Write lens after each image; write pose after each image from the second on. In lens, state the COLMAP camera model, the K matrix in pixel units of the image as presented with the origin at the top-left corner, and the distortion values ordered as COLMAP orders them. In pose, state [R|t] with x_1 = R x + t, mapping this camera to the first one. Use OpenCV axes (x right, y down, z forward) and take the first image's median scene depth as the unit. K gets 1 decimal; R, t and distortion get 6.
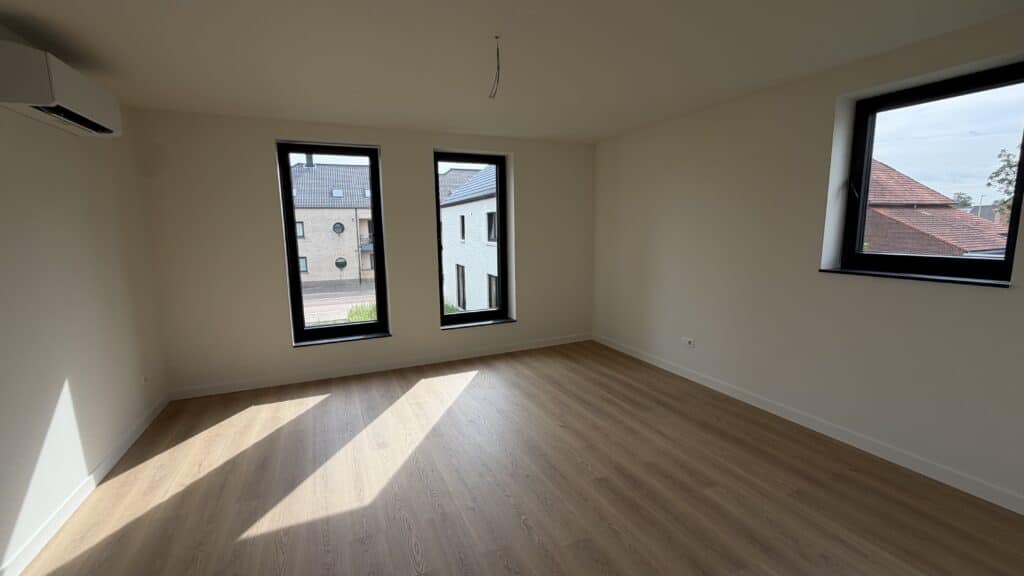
lens RADIAL K [[408.0, 0, 512.0], [0, 408.0, 288.0], [0, 0, 1]] dist [-0.001708, 0.000323]
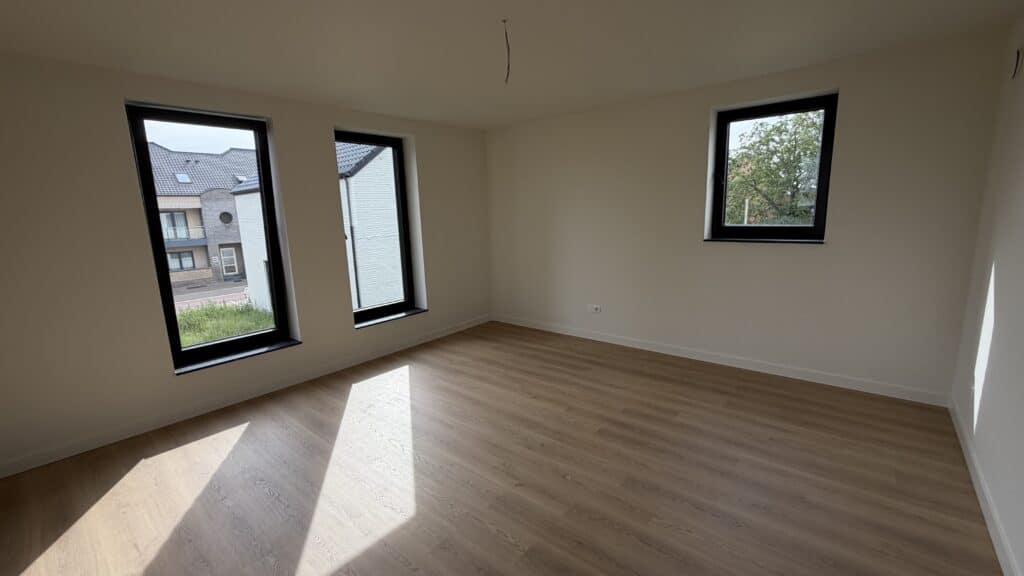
lens RADIAL K [[408.0, 0, 512.0], [0, 408.0, 288.0], [0, 0, 1]] dist [-0.001708, 0.000323]
pose [[0.907230, -0.096252, 0.409474, -0.266333], [0.083356, 0.995301, 0.049276, -0.004573], [-0.412293, -0.010572, 0.910990, 0.037634]]
